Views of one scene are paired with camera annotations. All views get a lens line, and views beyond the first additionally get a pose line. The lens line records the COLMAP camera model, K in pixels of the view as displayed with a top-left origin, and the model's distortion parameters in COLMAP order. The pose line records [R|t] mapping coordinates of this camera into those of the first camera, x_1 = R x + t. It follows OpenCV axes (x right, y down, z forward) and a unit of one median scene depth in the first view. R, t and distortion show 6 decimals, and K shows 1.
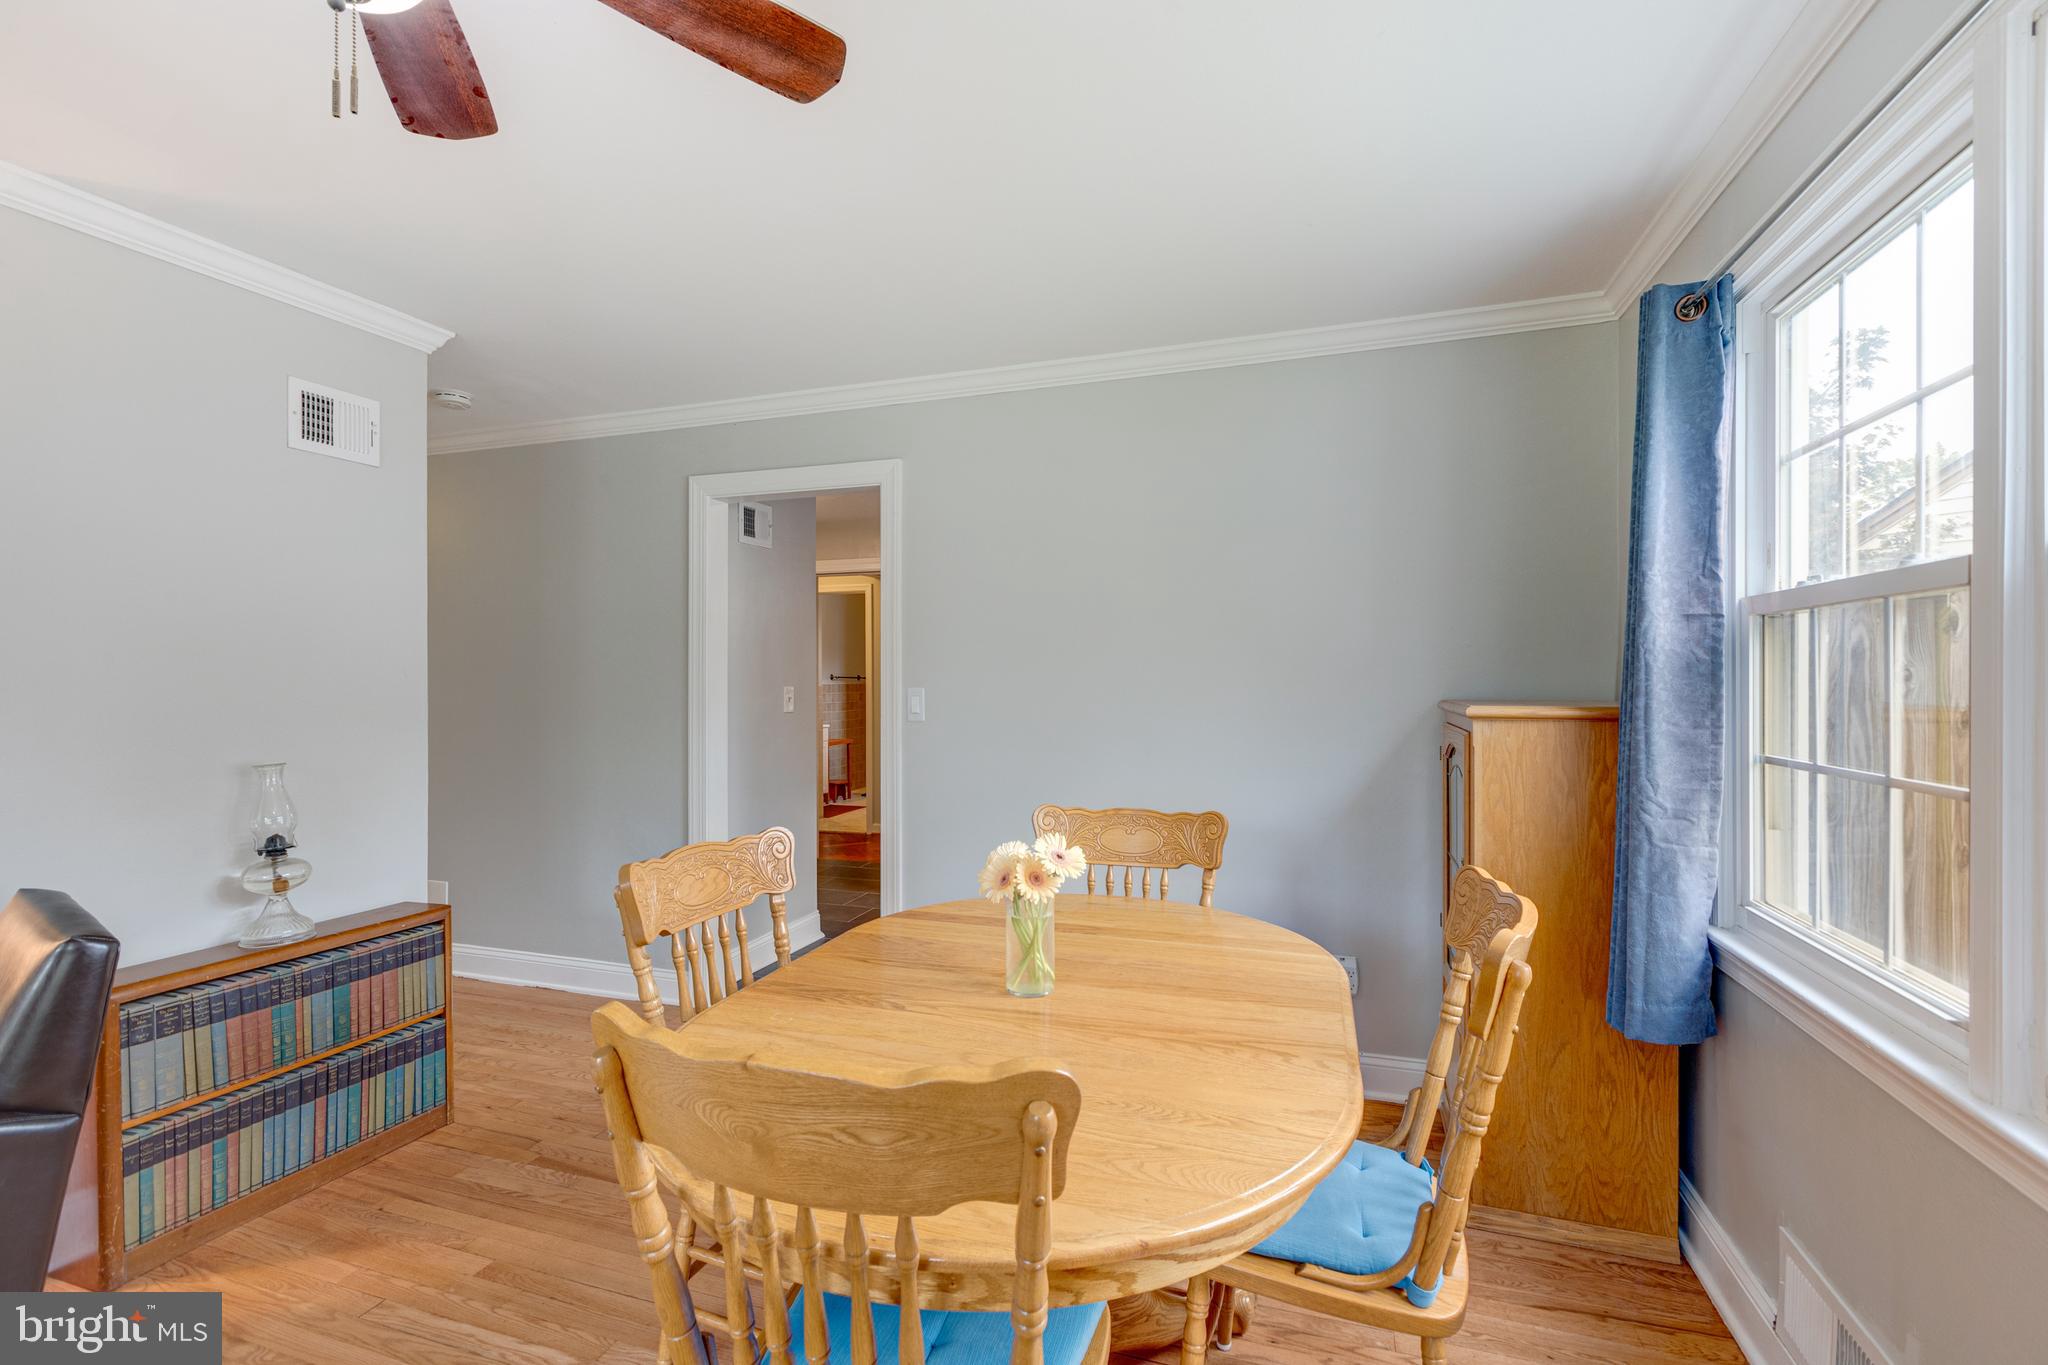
lens RADIAL K [[905.4, 0, 1029.0], [0, 905.4, 680.7], [0, 0, 1]] dist [0.003313, -0.001688]
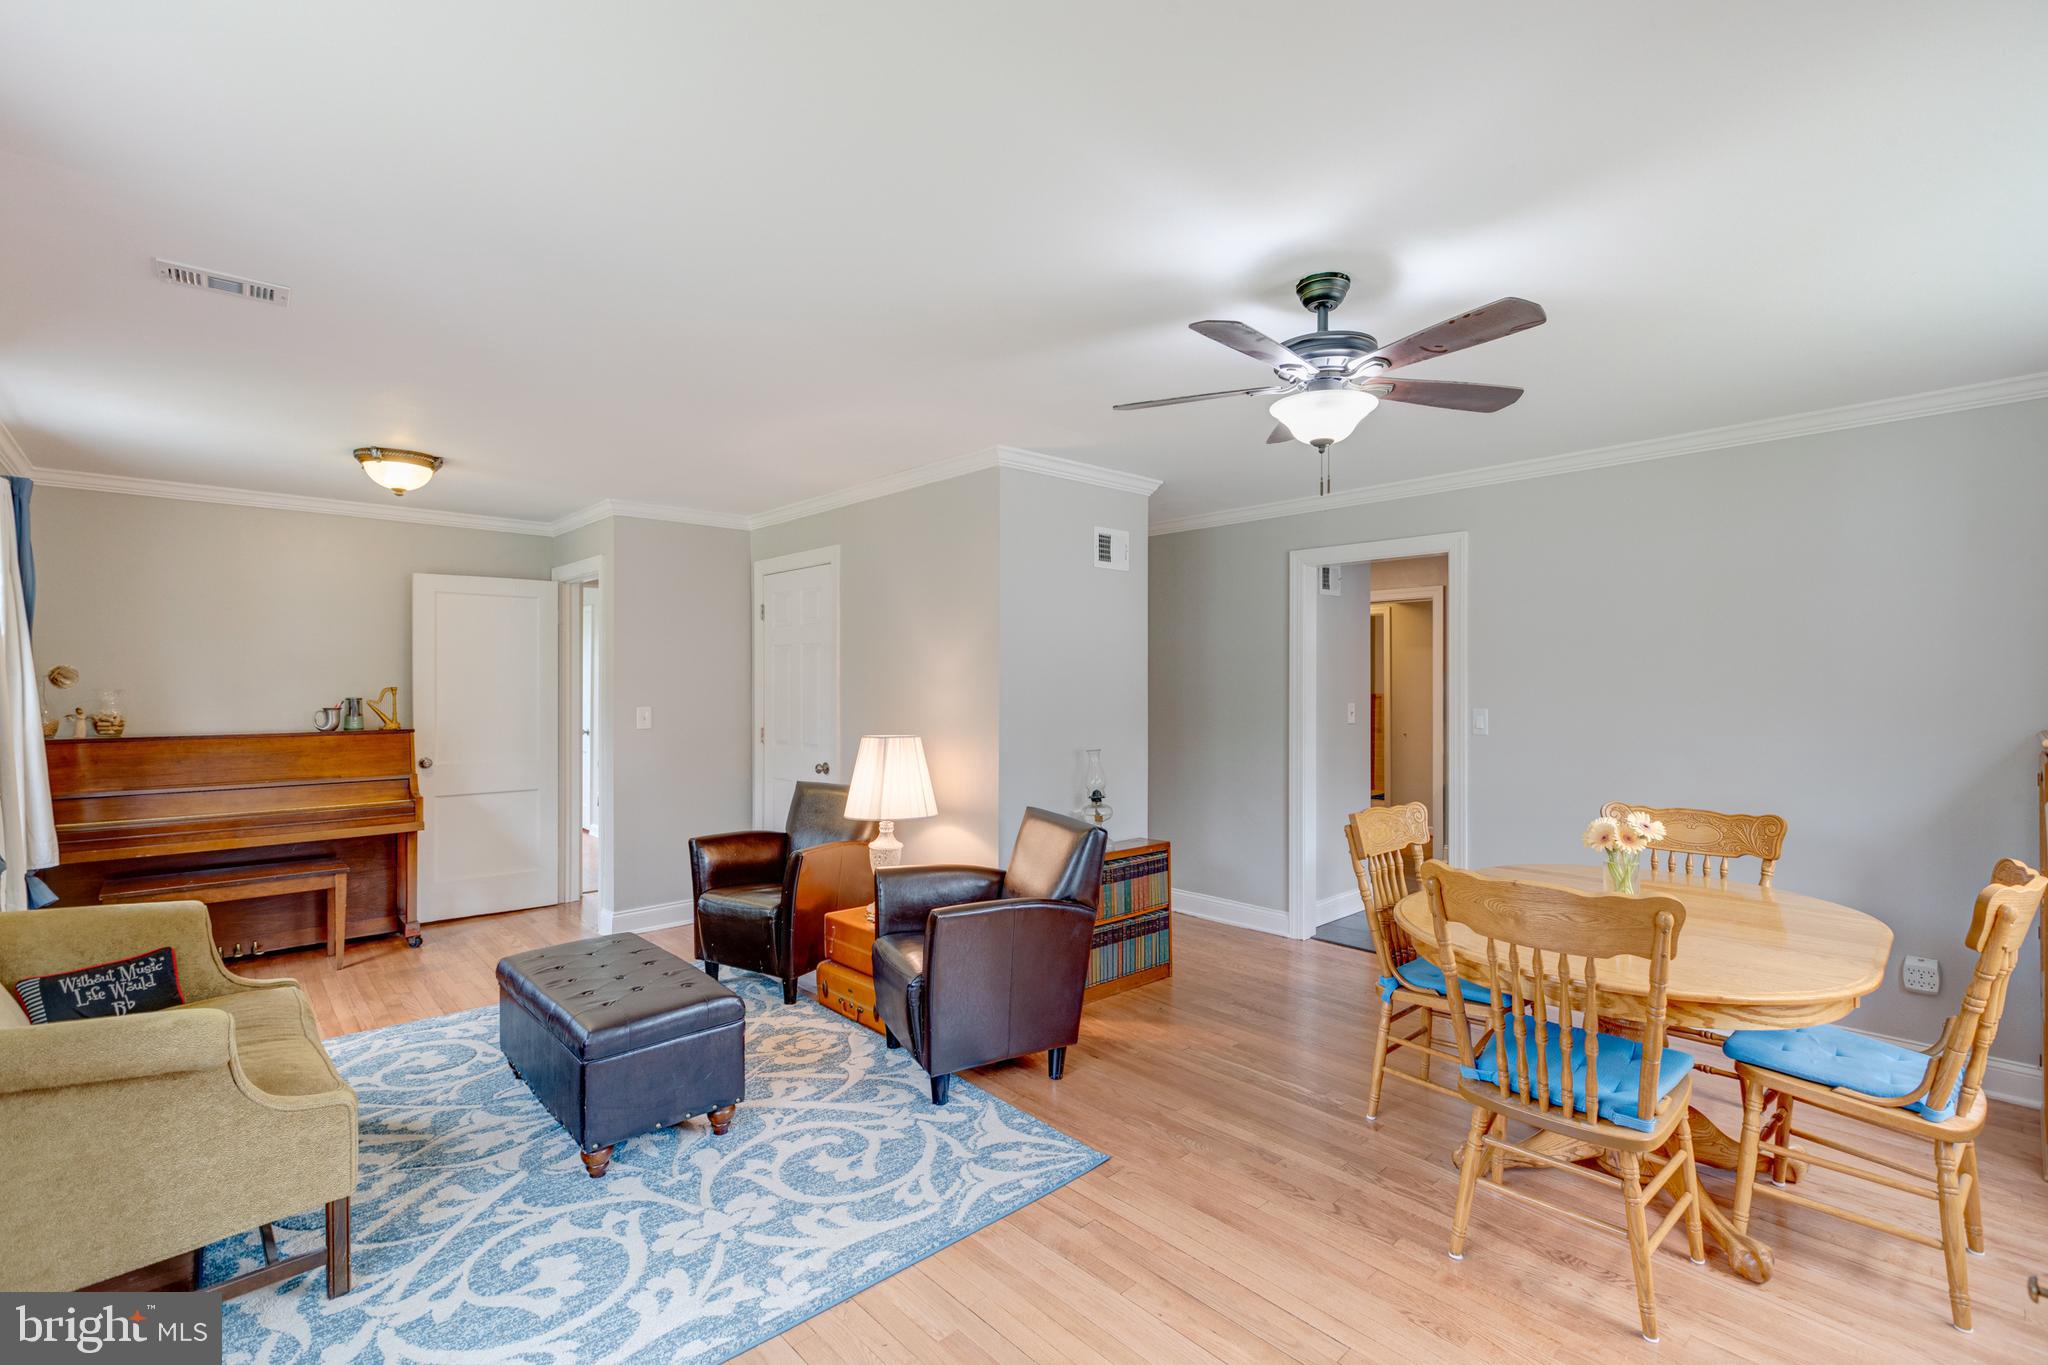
lens RADIAL K [[905.4, 0, 1027.7], [0, 905.4, 680.9], [0, 0, 1]] dist [0.003313, -0.001688]
pose [[0.878726, 0.001440, -0.477324, -0.108495], [-0.003157, 0.999991, -0.002793, -0.037146], [0.477316, 0.003961, 0.878723, -0.623417]]
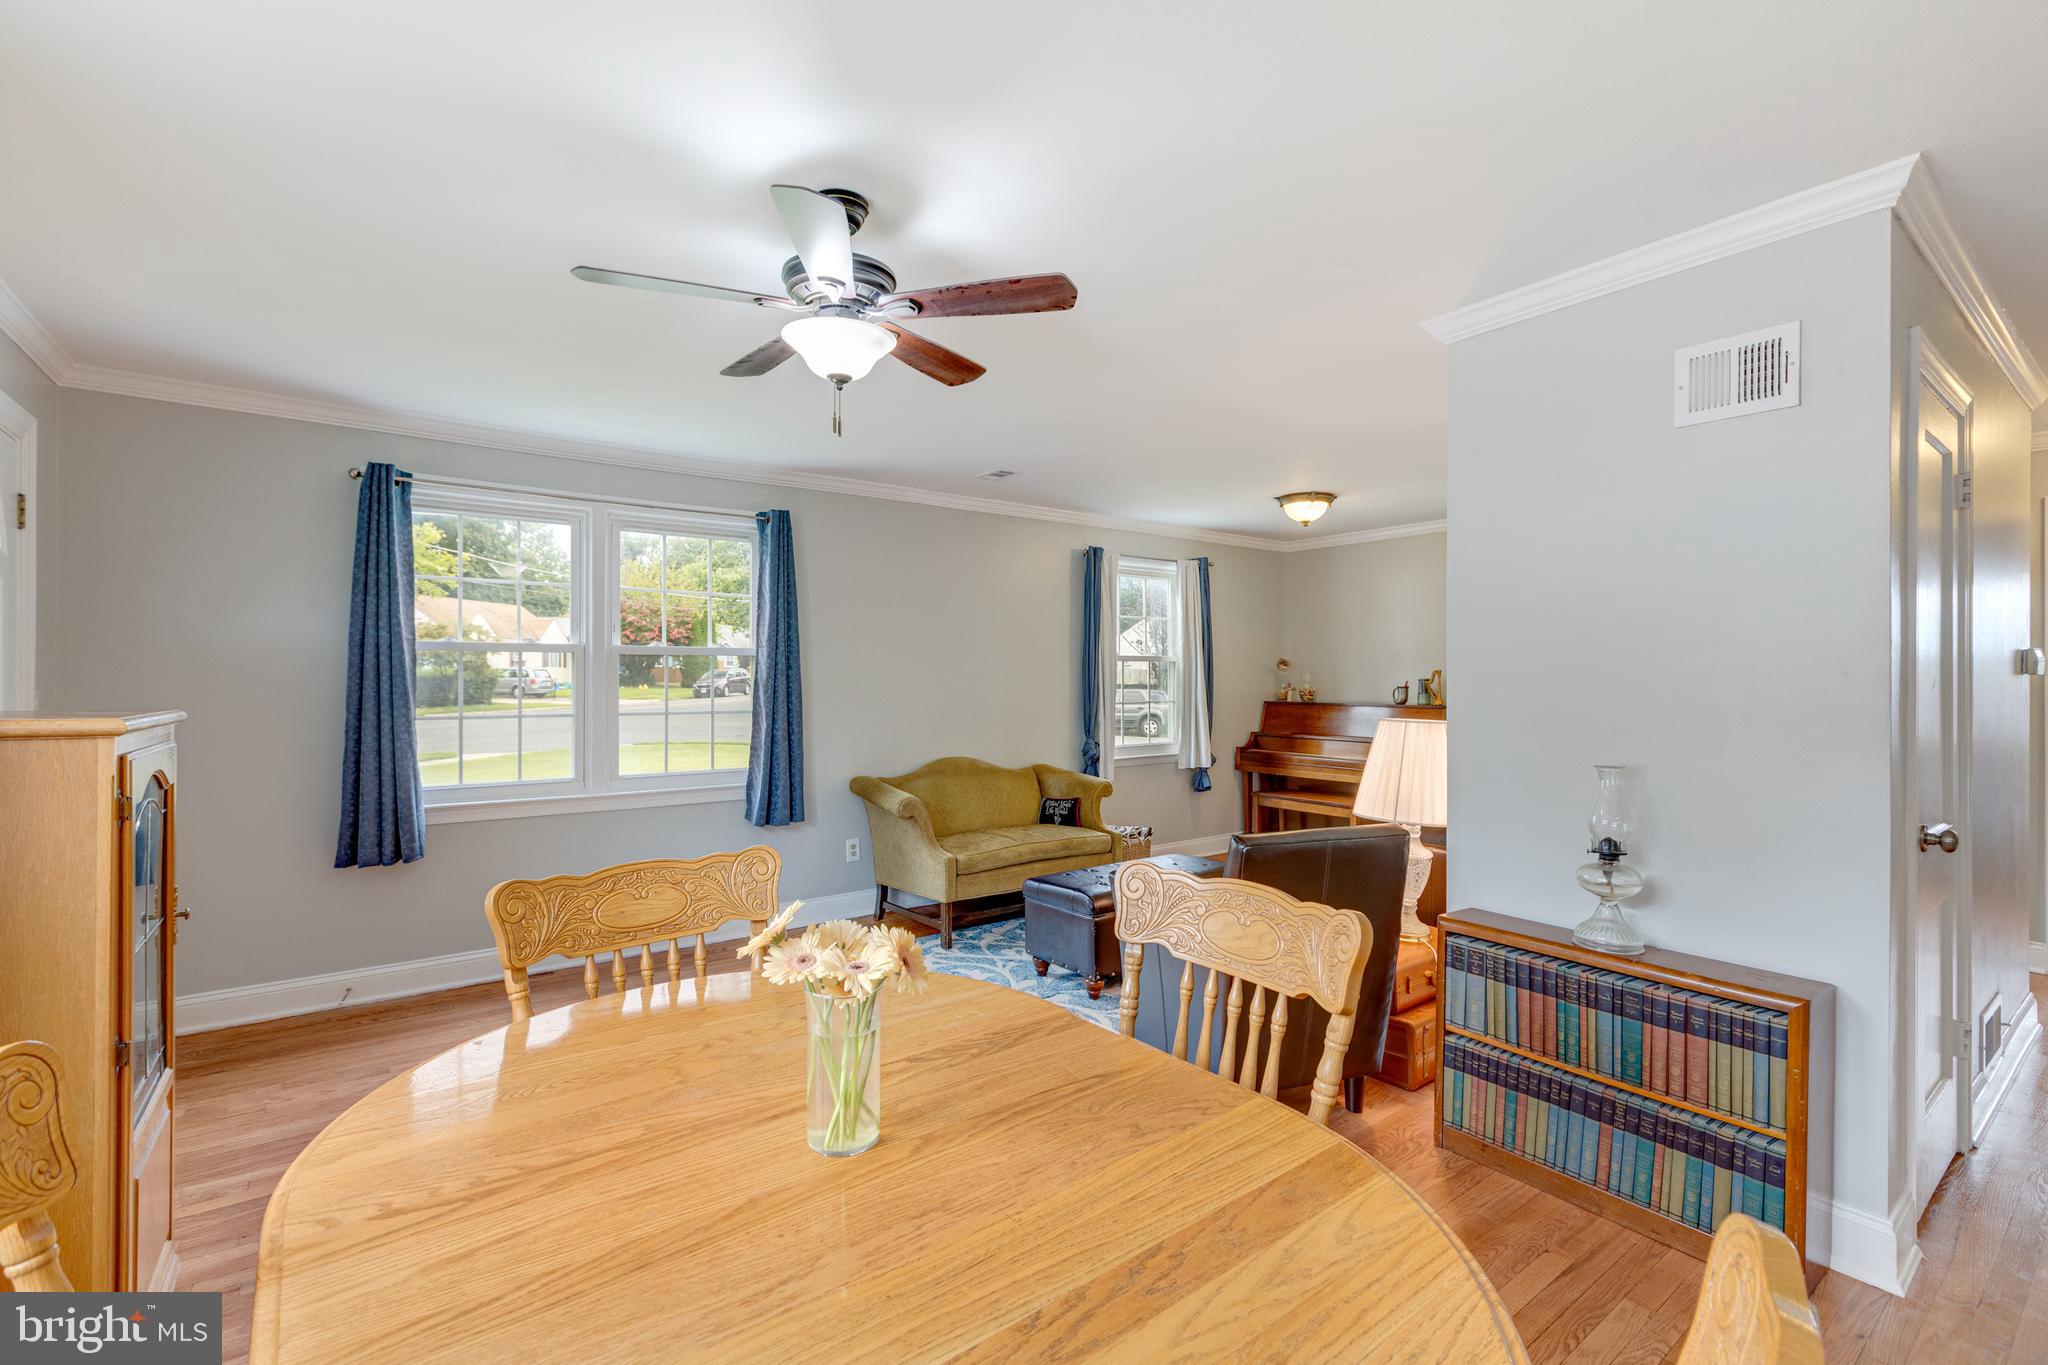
lens RADIAL K [[905.4, 0, 1029.2], [0, 905.4, 680.6], [0, 0, 1]] dist [0.003313, -0.001688]
pose [[-0.564083, 0.003234, -0.825712, 0.338008], [-0.002032, 0.999984, 0.005305, -0.005419], [0.825716, 0.004671, -0.564067, 1.046697]]
